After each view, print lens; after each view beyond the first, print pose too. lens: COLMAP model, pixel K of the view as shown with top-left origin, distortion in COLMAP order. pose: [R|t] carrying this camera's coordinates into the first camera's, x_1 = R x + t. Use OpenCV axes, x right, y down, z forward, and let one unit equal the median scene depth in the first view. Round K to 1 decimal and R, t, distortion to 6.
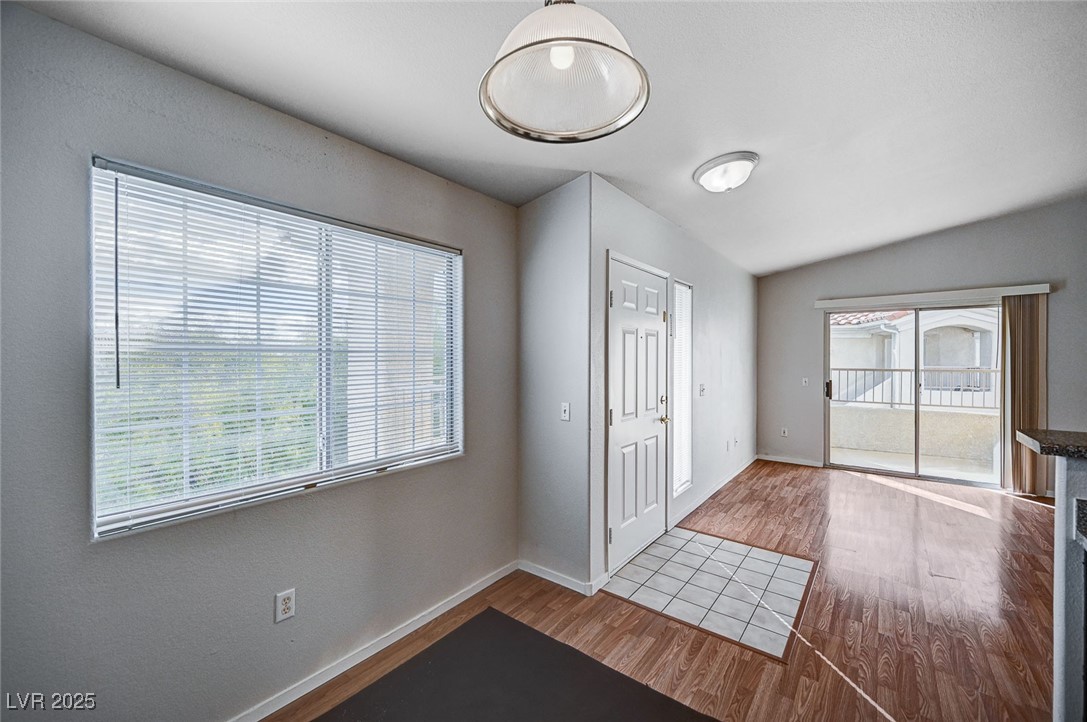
lens RADIAL K [[440.0, 0, 540.8], [0, 440.0, 357.4], [0, 0, 1]] dist [-0.000441, 0.000068]
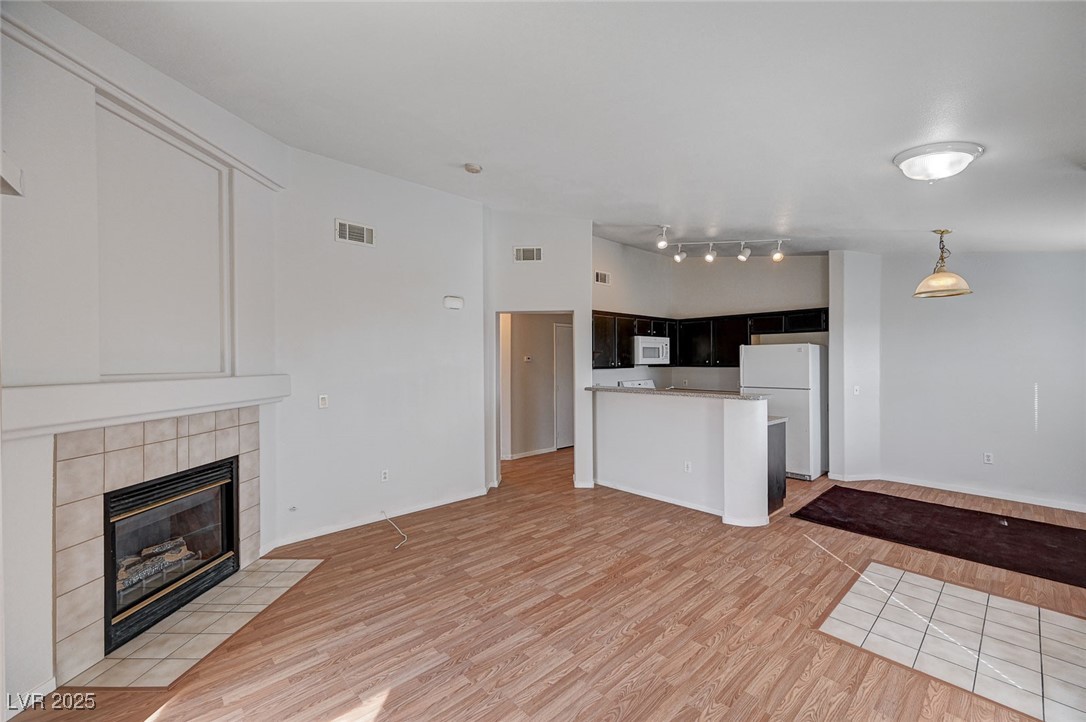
lens RADIAL K [[434.0, 0, 550.3], [0, 434.0, 360.9], [0, 0, 1]] dist [0.003682, 0.000089]
pose [[-0.986350, 0.002441, 0.164646, 0.800060], [0.003459, 0.999977, 0.005892, -0.015778], [-0.164628, 0.006381, -0.986335, 1.528154]]
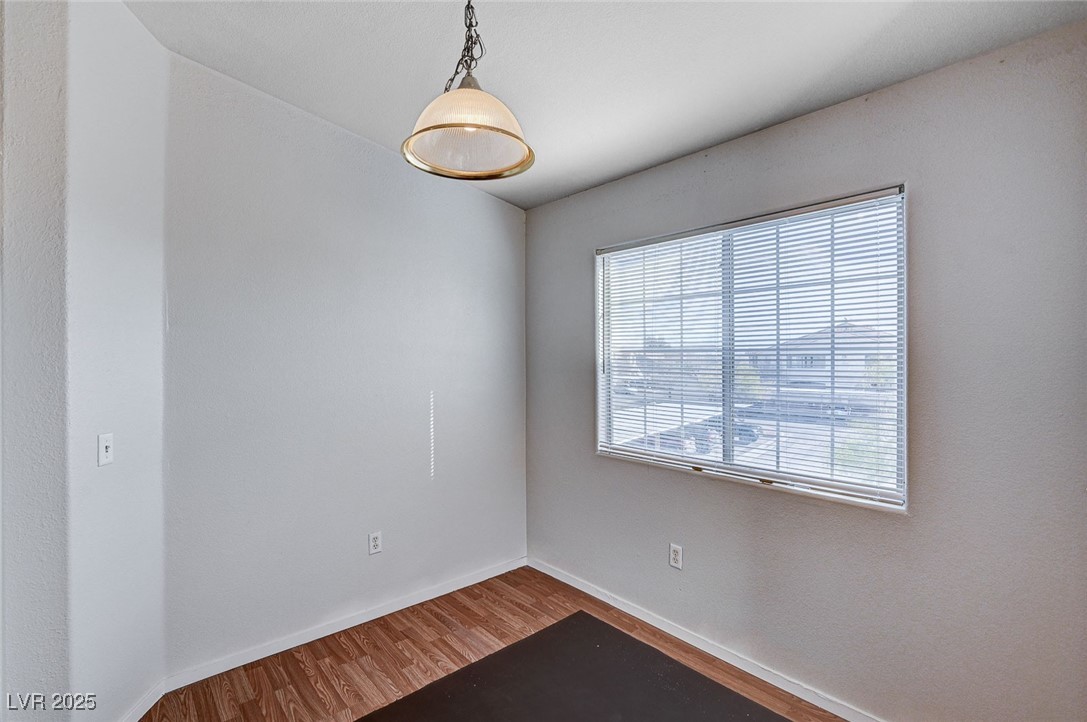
lens RADIAL K [[508.3, 0, 543.5], [0, 508.3, 361.0], [0, 0, 1]] dist [0.001937, 0.000194]
pose [[-0.192737, 0.005778, -0.981233, 0.442516], [-0.003386, 0.999973, 0.006553, 0.002732], [0.981245, 0.004586, -0.192712, 0.449896]]
